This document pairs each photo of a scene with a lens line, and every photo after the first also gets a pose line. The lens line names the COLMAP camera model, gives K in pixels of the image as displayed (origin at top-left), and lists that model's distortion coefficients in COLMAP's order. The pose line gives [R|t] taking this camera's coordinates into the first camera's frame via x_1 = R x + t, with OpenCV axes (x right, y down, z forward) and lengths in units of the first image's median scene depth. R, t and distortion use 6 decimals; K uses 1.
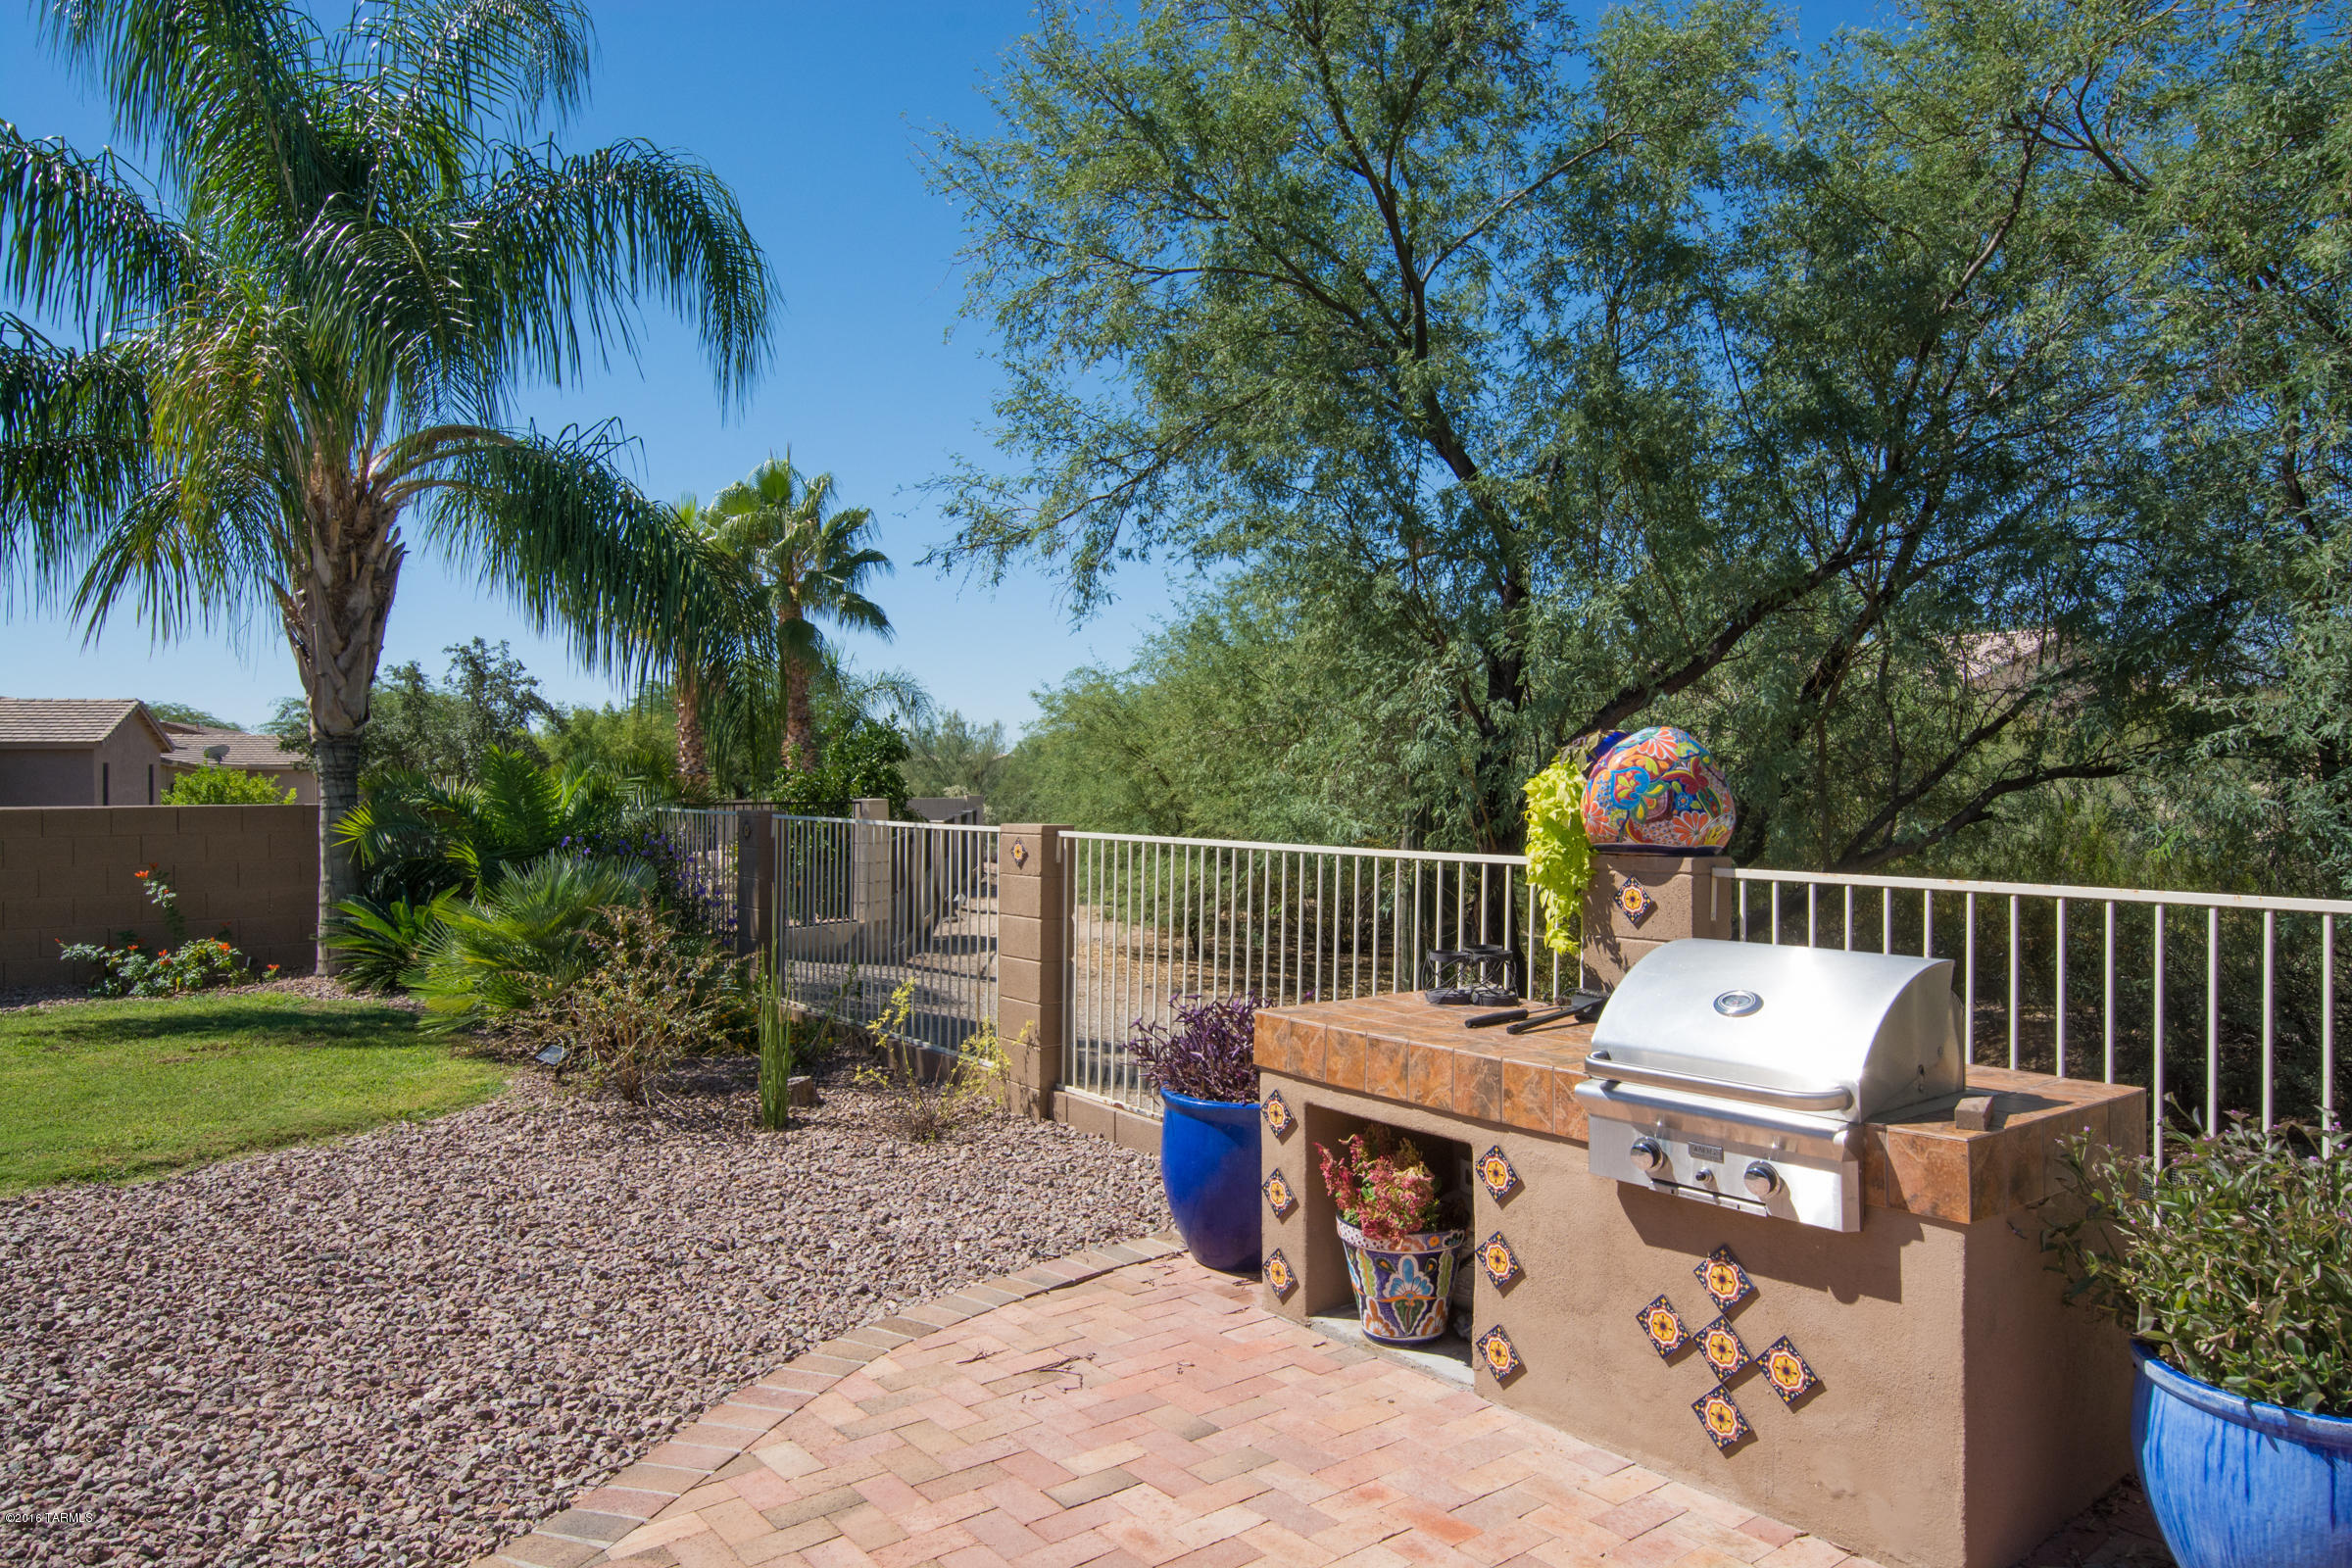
lens RADIAL K [[1591.2, 0, 1175.5], [0, 1591.2, 784.4], [0, 0, 1]] dist [0.000982, -0.002786]
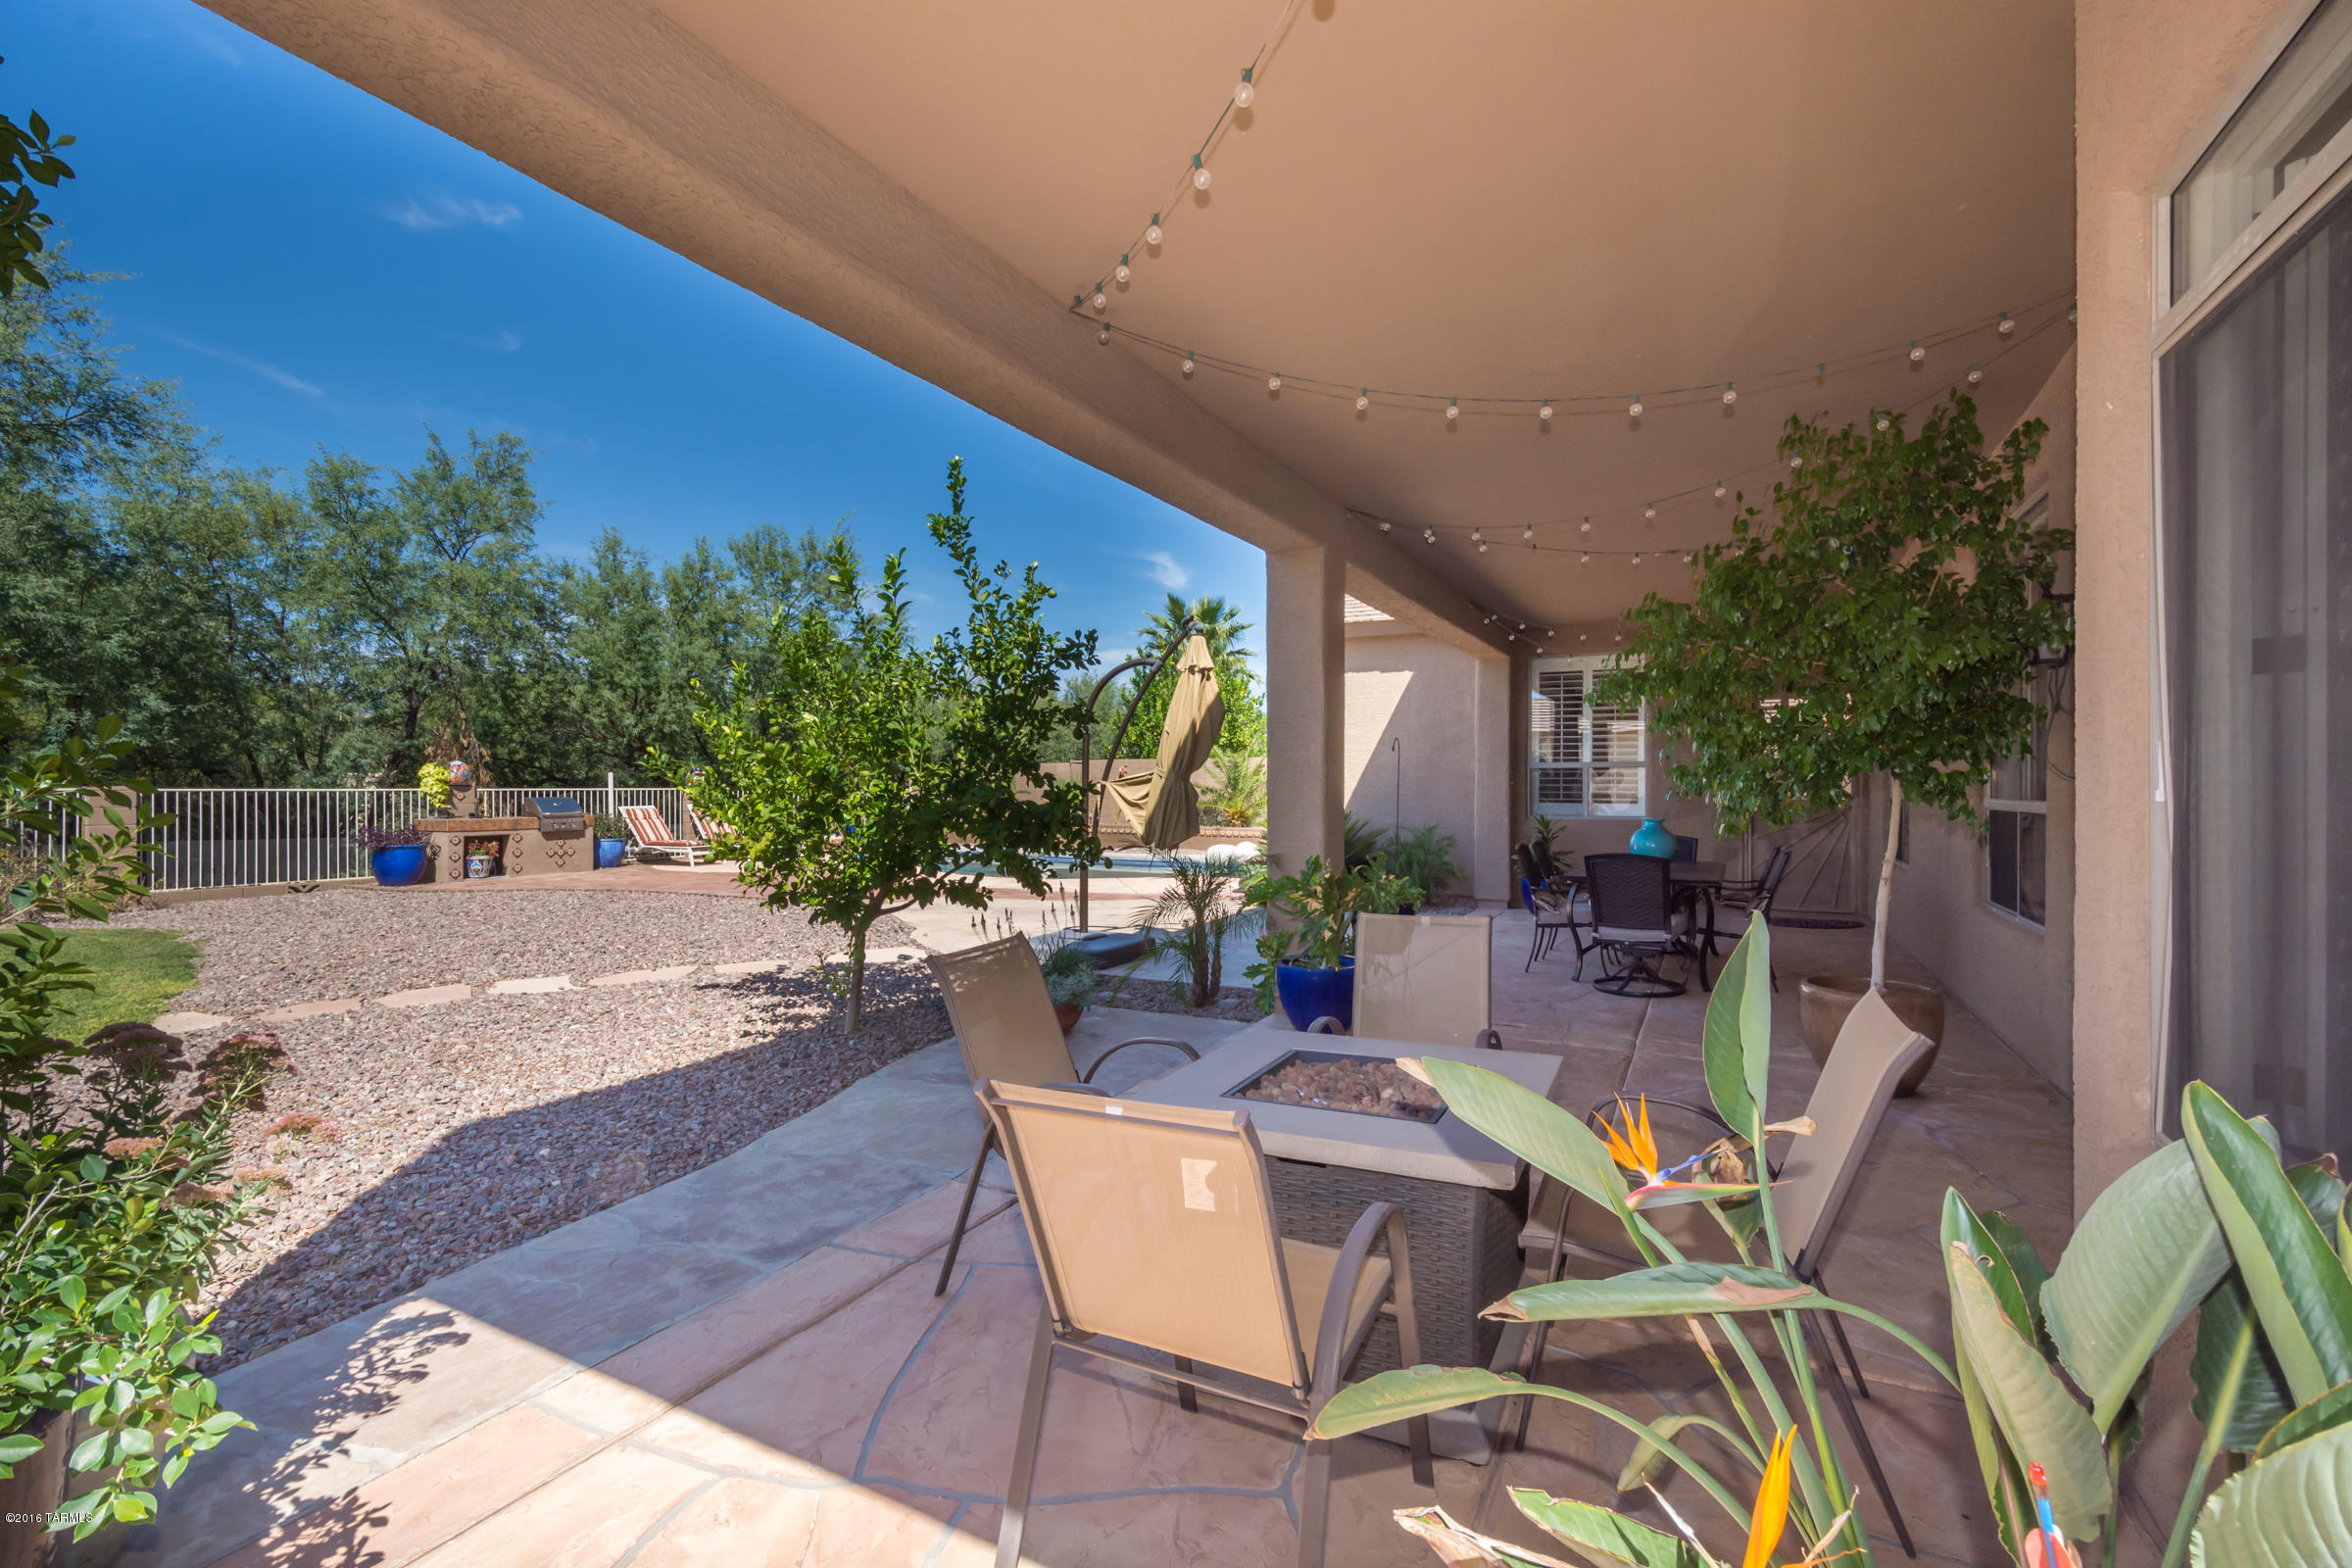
lens RADIAL K [[1016.4, 0, 1203.2], [0, 1016.4, 786.9], [0, 0, 1]] dist [-0.000037, -0.000769]
pose [[-0.461637, 0.000633, 0.887069, -3.659566], [0.005699, 0.999981, 0.002252, 0.051137], [-0.887051, 0.006095, -0.461632, 0.401174]]
